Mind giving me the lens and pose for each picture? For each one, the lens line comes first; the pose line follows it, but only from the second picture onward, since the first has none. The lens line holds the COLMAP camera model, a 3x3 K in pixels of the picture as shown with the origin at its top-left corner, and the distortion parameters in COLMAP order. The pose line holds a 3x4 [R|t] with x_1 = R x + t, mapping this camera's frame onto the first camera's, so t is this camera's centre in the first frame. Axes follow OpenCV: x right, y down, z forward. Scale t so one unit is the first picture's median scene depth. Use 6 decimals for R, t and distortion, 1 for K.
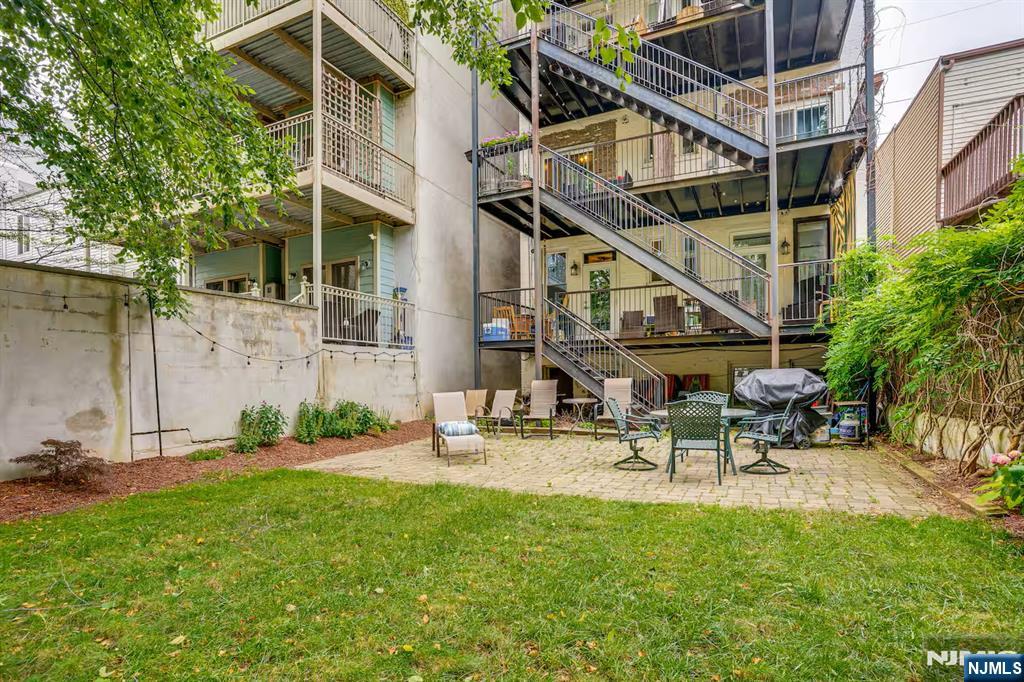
lens RADIAL K [[519.8, 0, 512.1], [0, 519.8, 378.9], [0, 0, 1]] dist [0.000808, 0.000246]
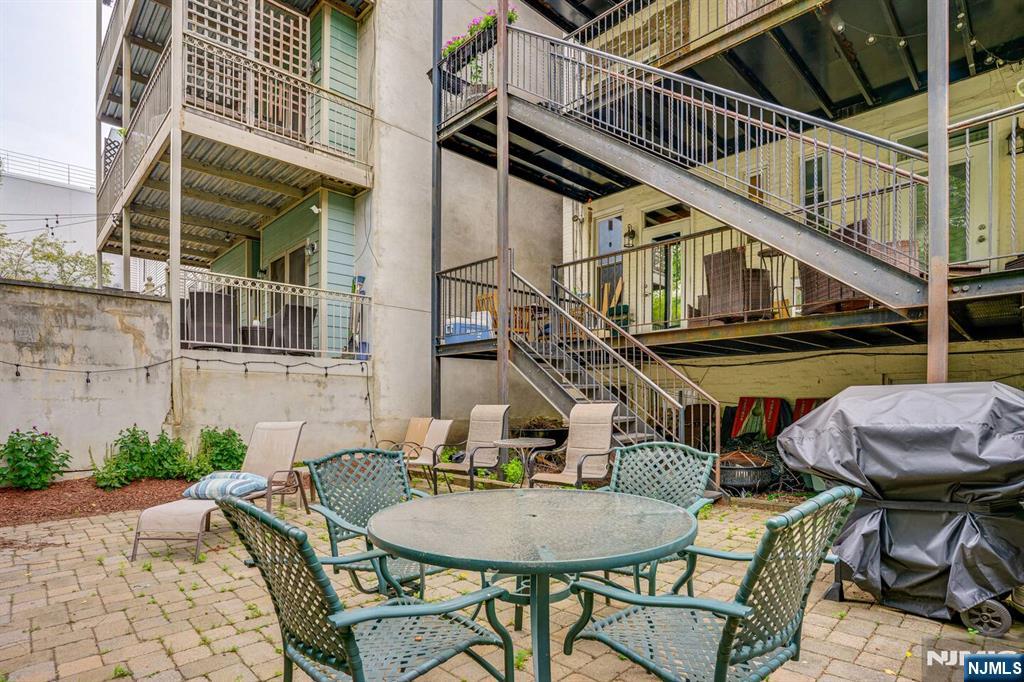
lens RADIAL K [[521.4, 0, 509.7], [0, 521.4, 405.5], [0, 0, 1]] dist [-0.028371, 0.000832]
pose [[0.937832, 0.016173, -0.346712, 0.260672], [-0.013511, 0.999858, 0.010093, -0.002437], [0.346826, -0.004782, 0.937917, 0.402688]]
